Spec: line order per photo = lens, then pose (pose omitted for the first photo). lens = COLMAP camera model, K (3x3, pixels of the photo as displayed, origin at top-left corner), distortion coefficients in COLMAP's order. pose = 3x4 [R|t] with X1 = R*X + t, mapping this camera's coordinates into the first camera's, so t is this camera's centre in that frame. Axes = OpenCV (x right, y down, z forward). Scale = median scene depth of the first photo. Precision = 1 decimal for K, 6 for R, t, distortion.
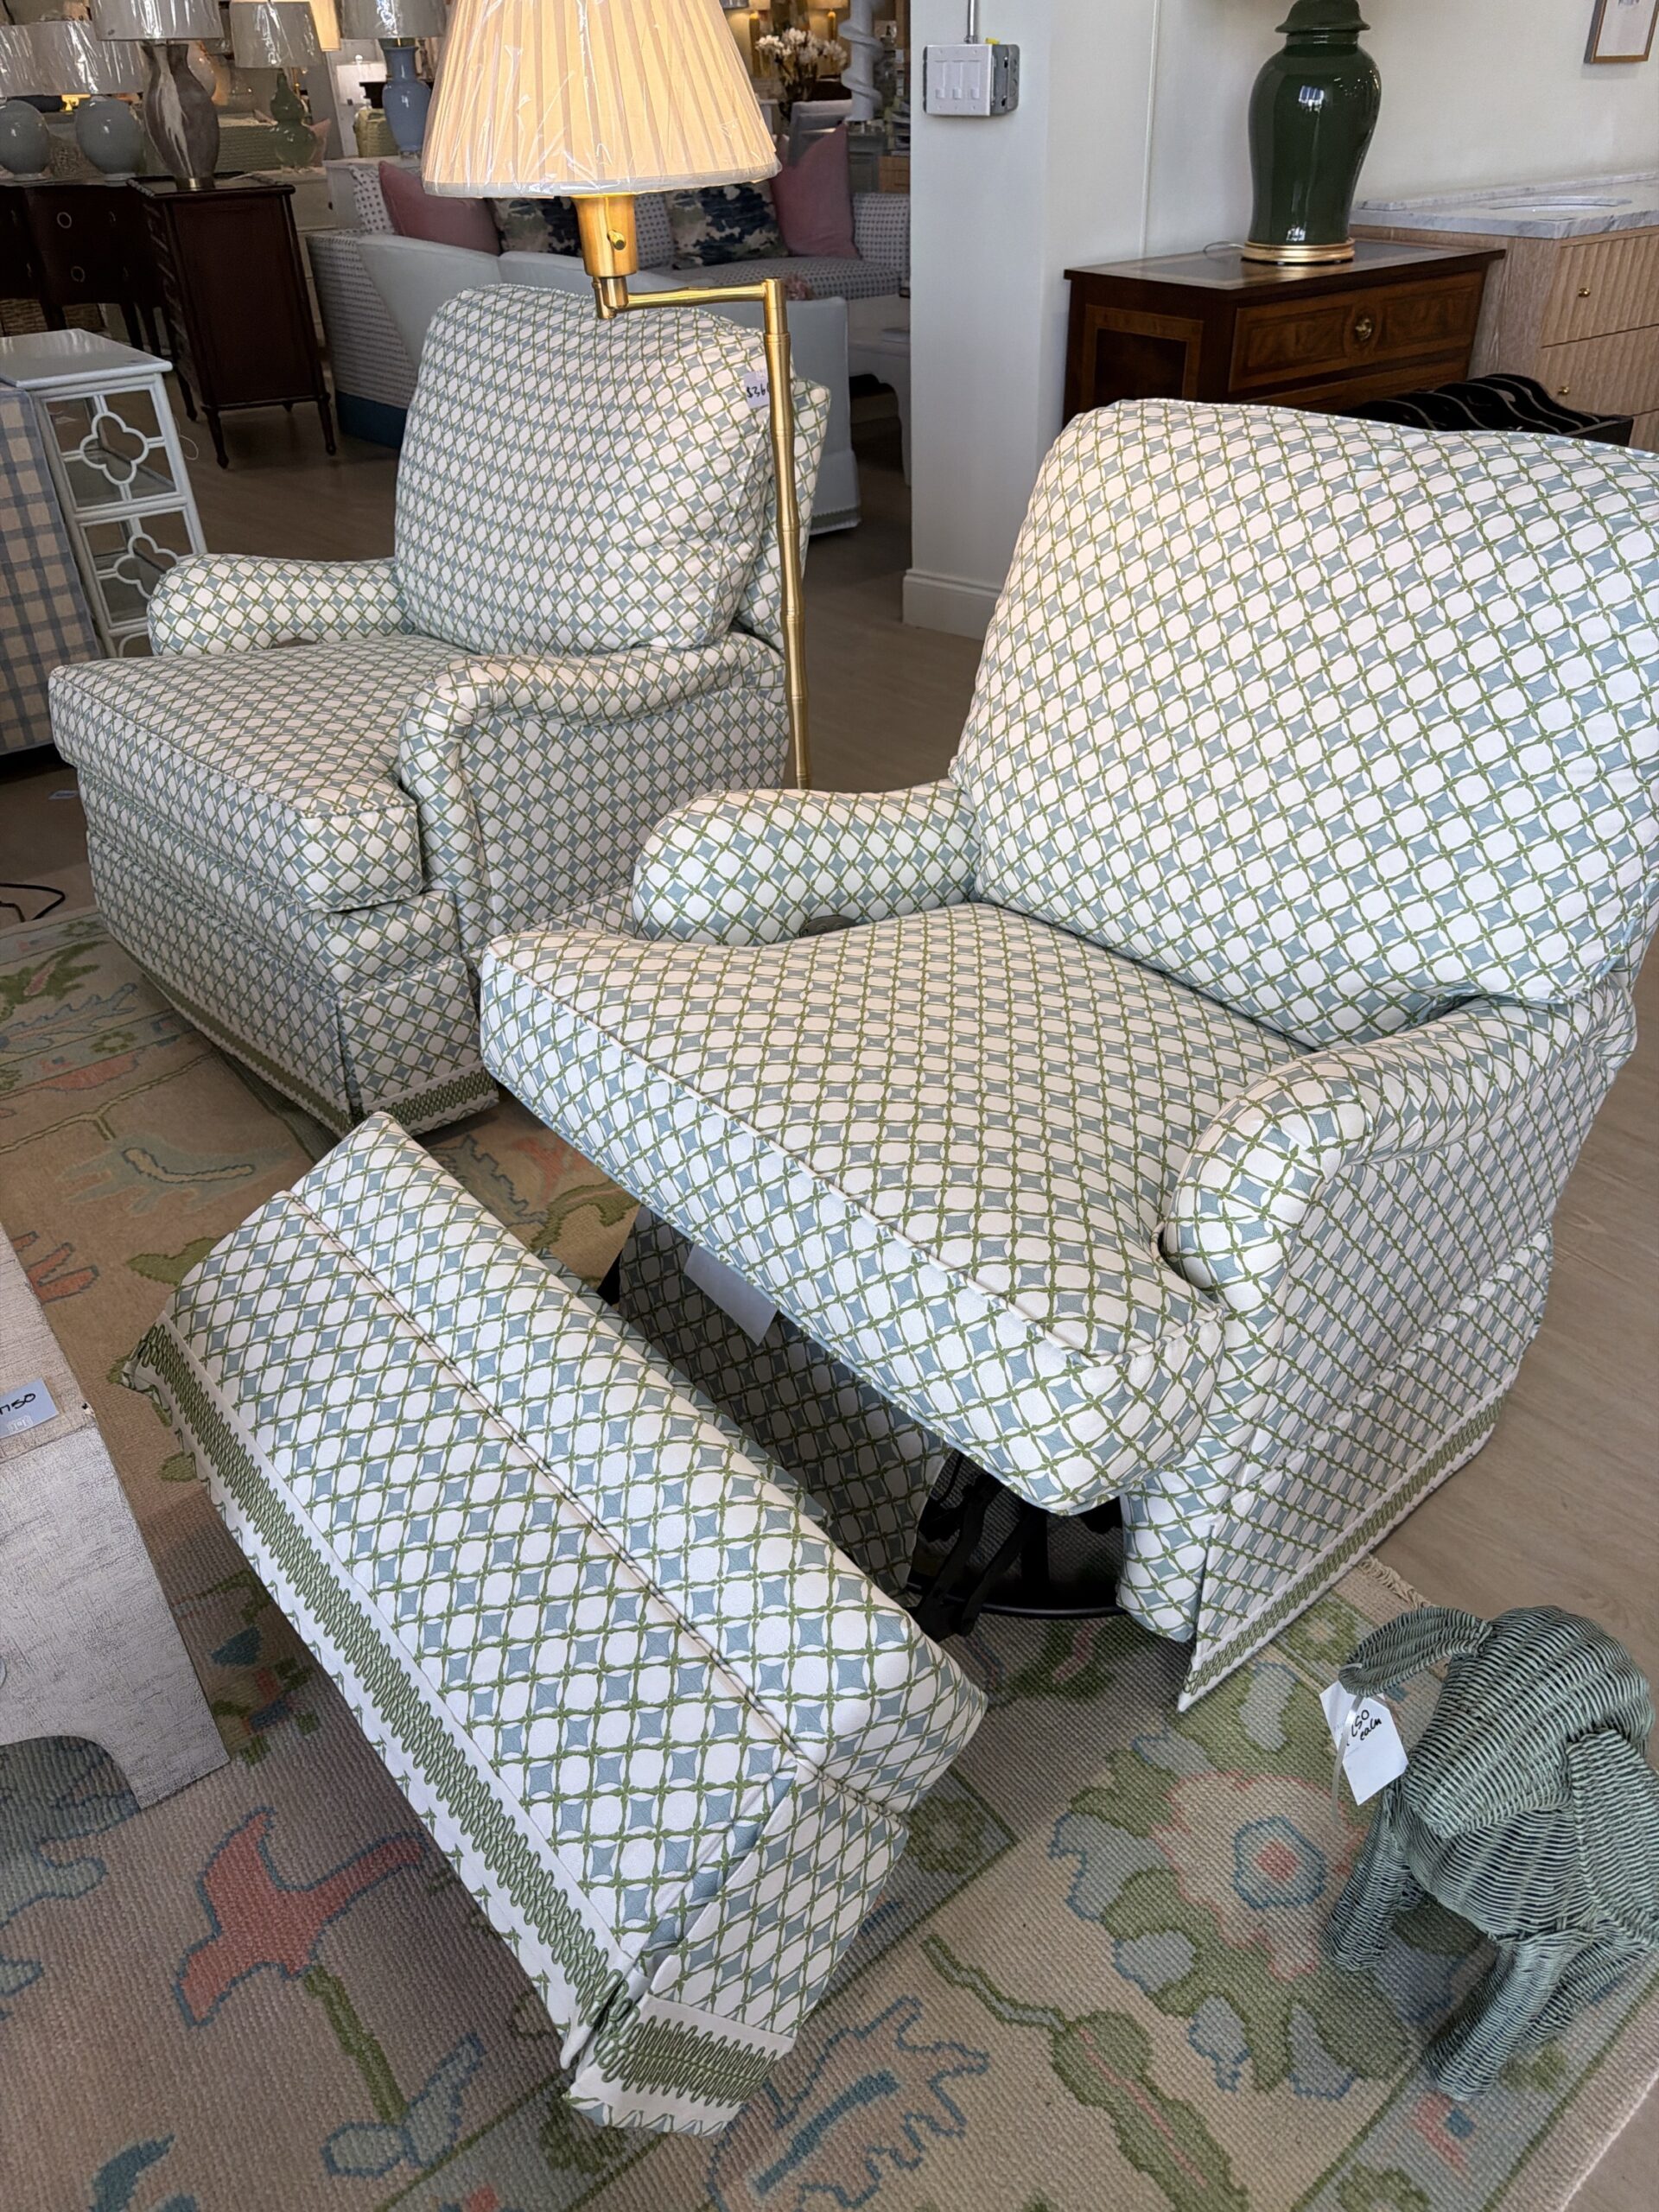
lens RADIAL K [[1574.6, 0, 845.7], [0, 1574.6, 1100.0], [0, 0, 1]] dist [0.042153, -0.060722]
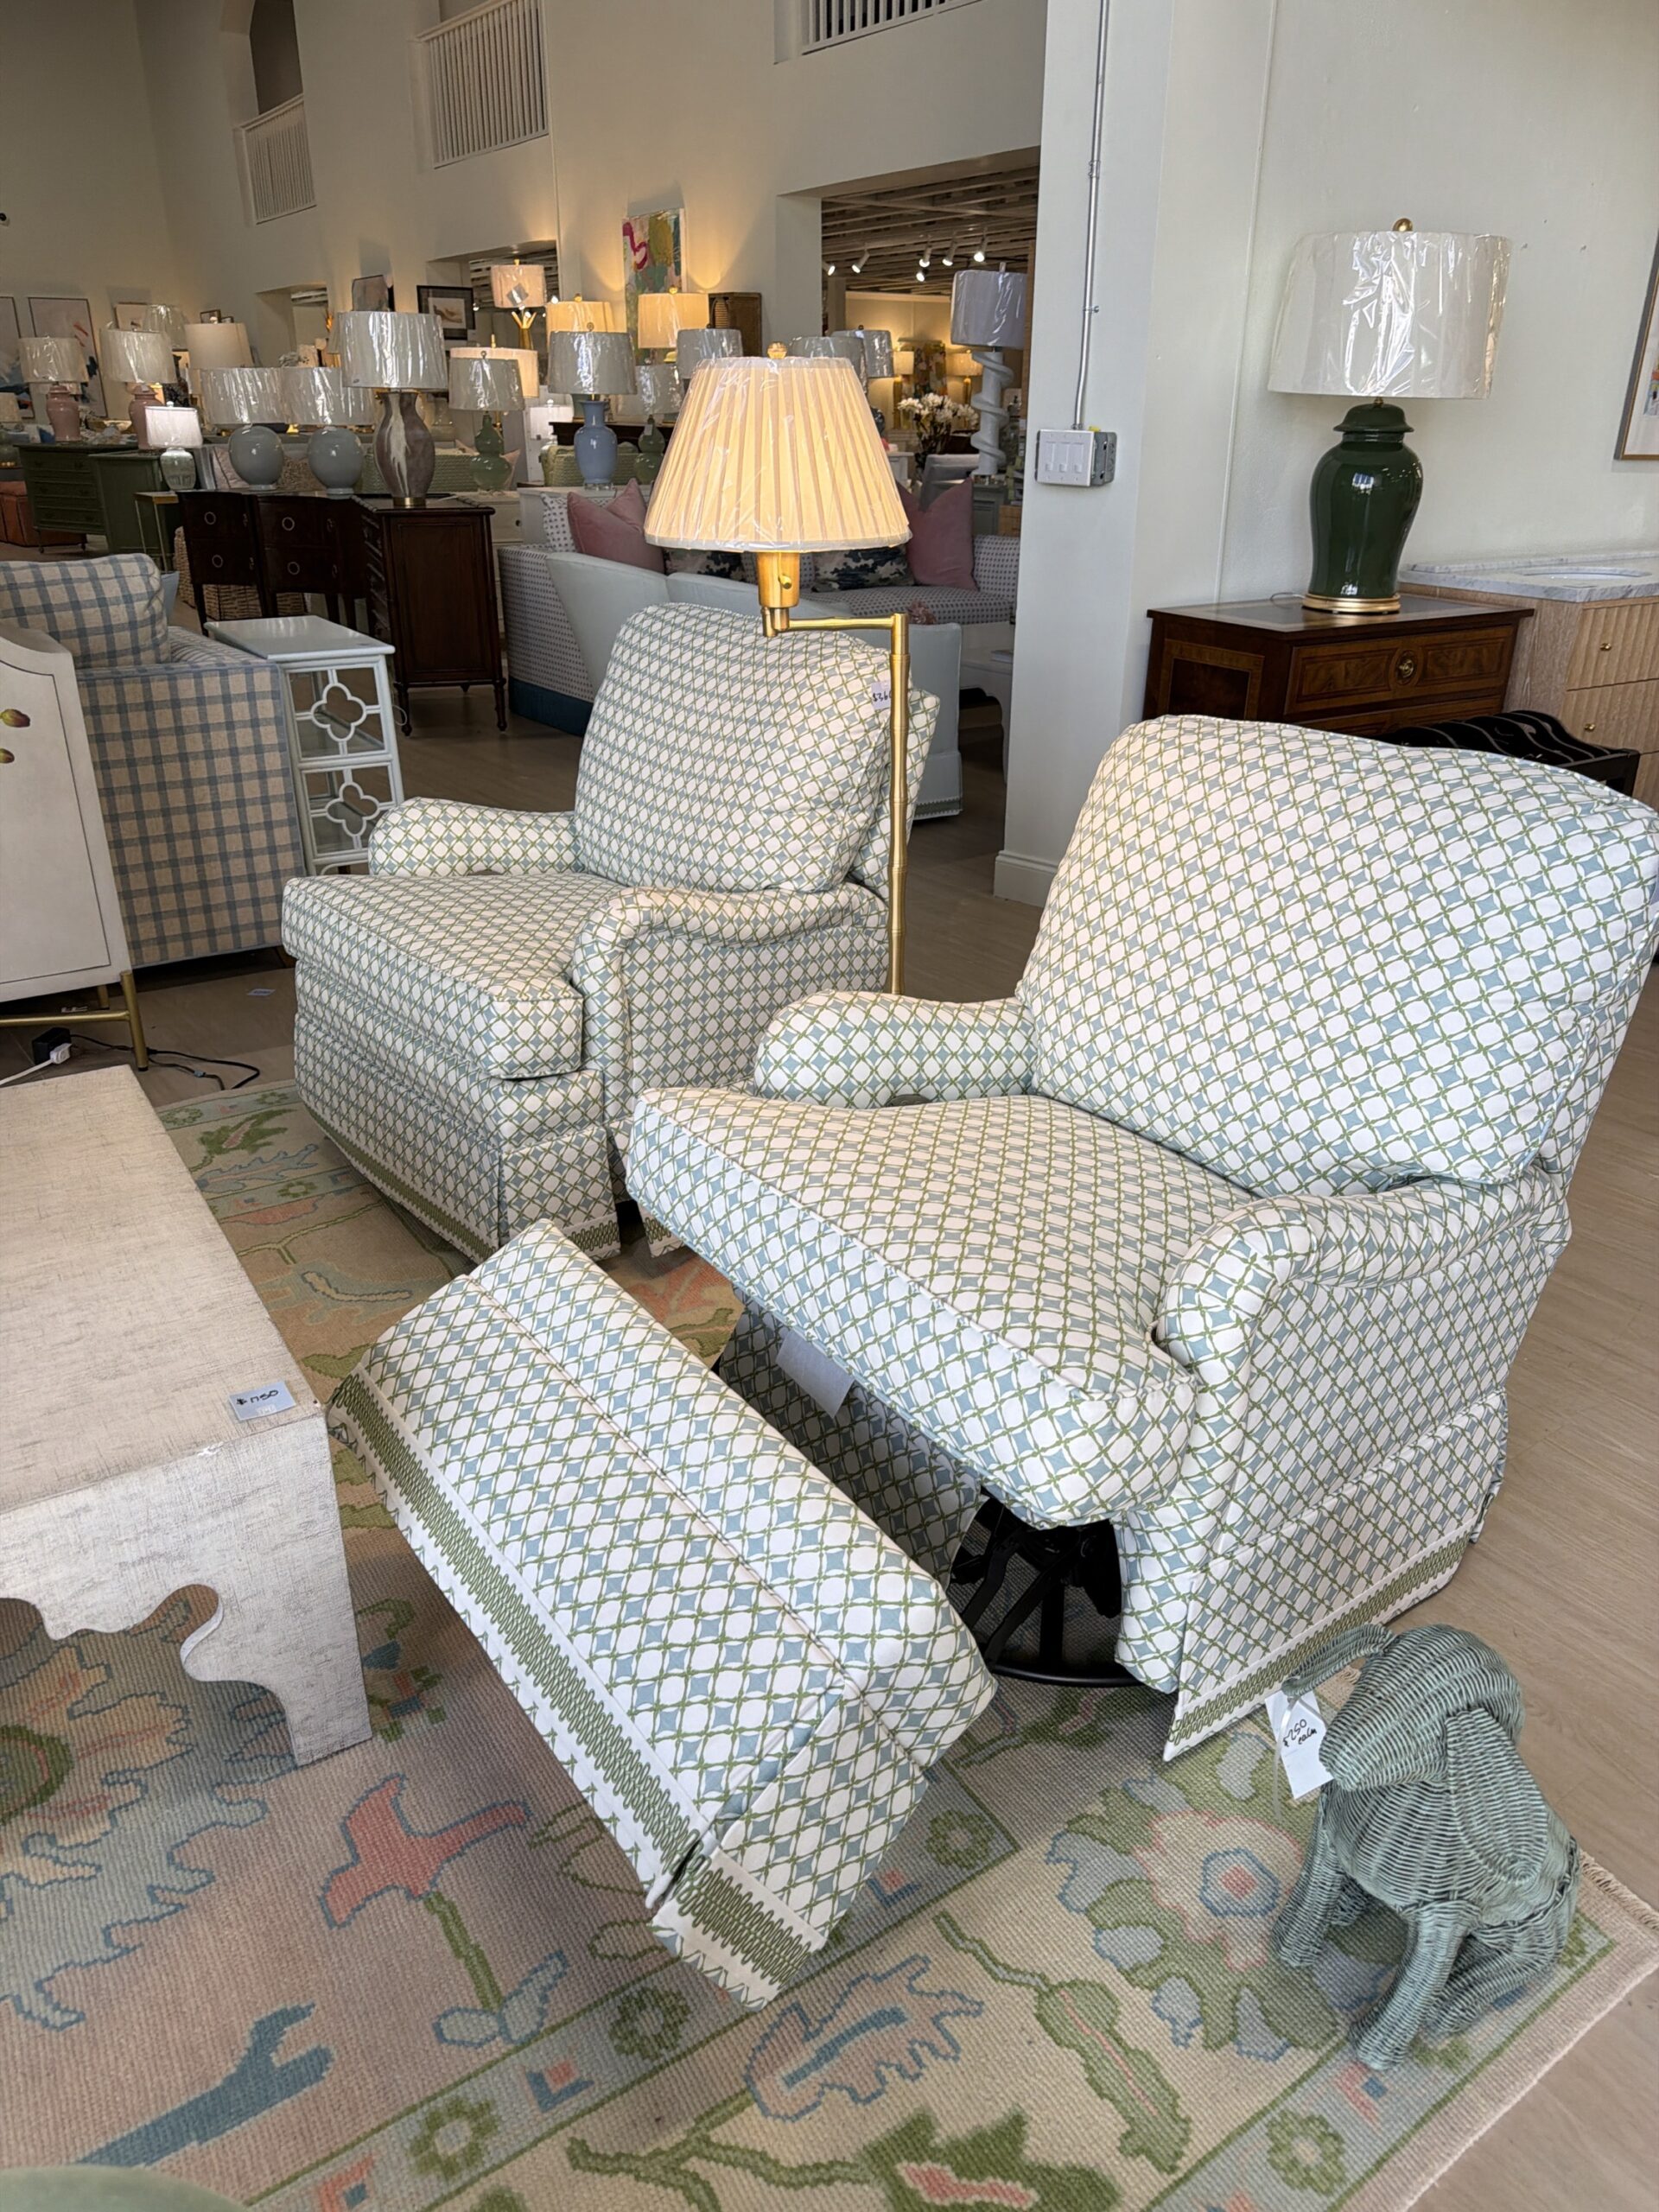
lens RADIAL K [[1556.6, 0, 851.5], [0, 1556.6, 1111.8], [0, 0, 1]] dist [0.131019, -0.239076]
pose [[0.996655, 0.062748, -0.052359, 0.011179], [-0.070448, 0.984397, -0.161245, 0.139145], [0.041424, 0.164395, 0.985524, -0.302288]]
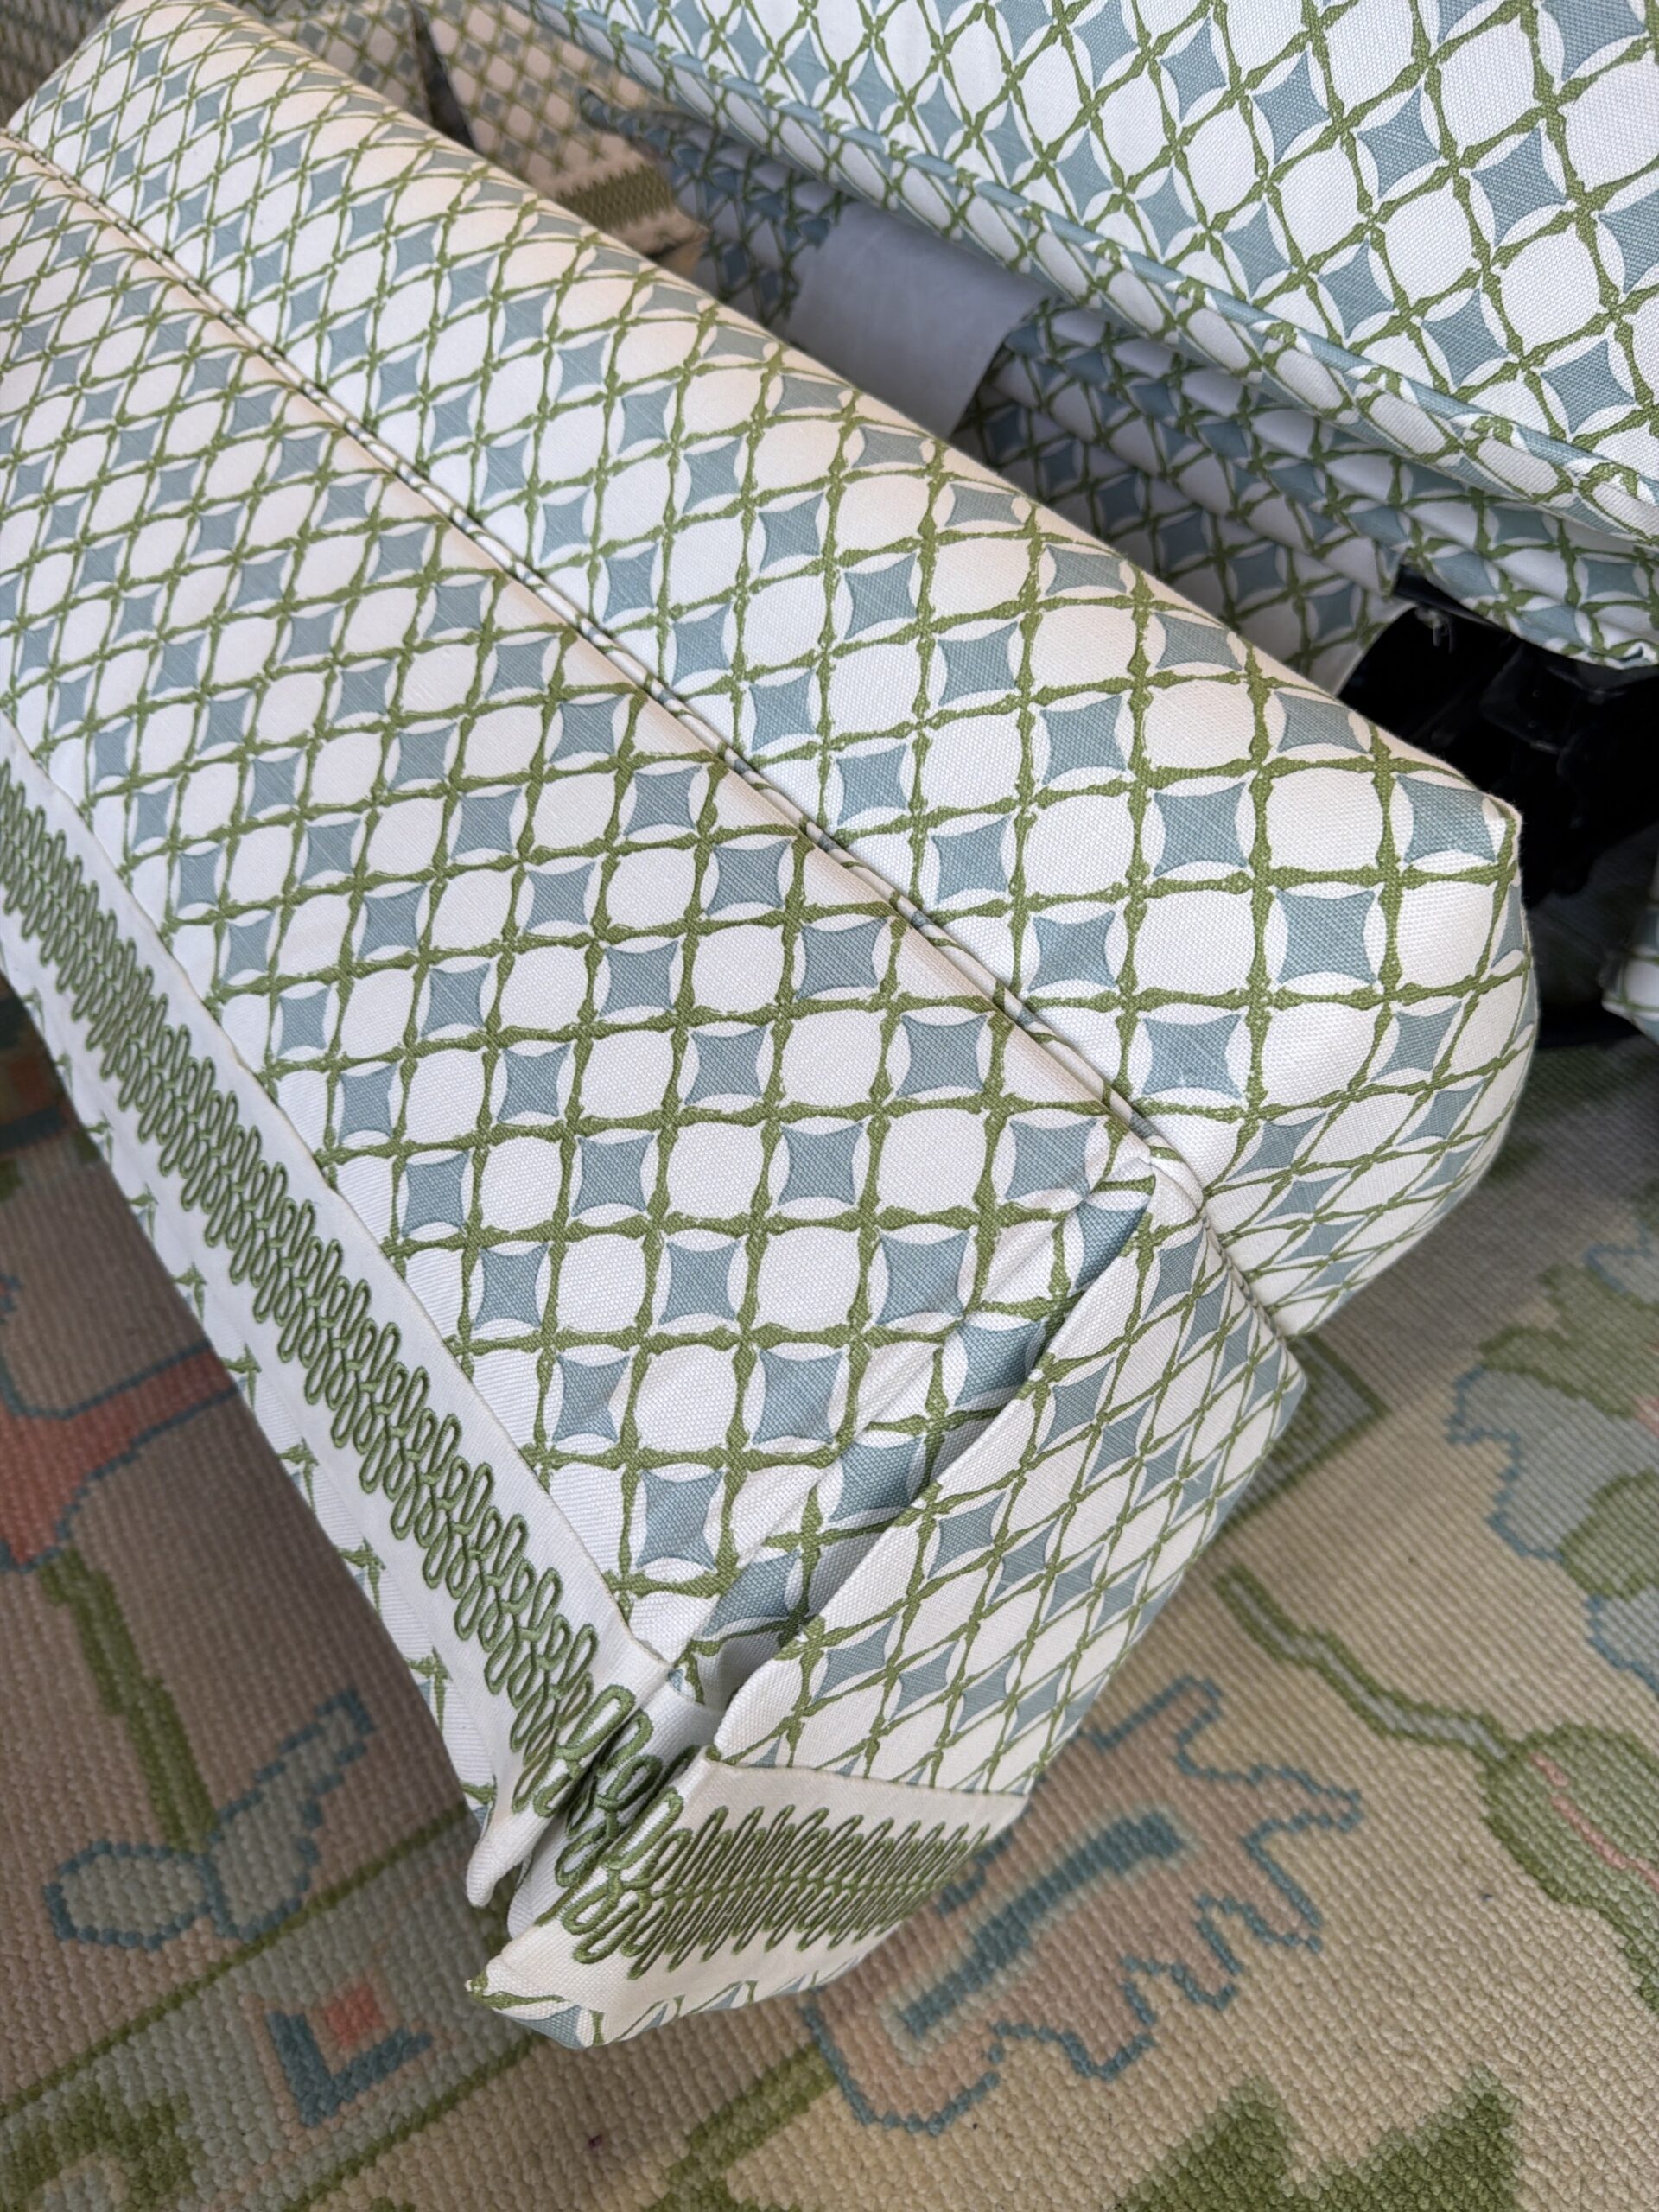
lens RADIAL K [[1556.6, 0, 851.5], [0, 1556.6, 1111.8], [0, 0, 1]] dist [0.131019, -0.239076]
pose [[0.998369, 0.055658, -0.012744, -0.078443], [-0.050484, 0.964723, 0.258381, 0.272648], [0.026675, -0.257316, 0.965959, 0.570581]]
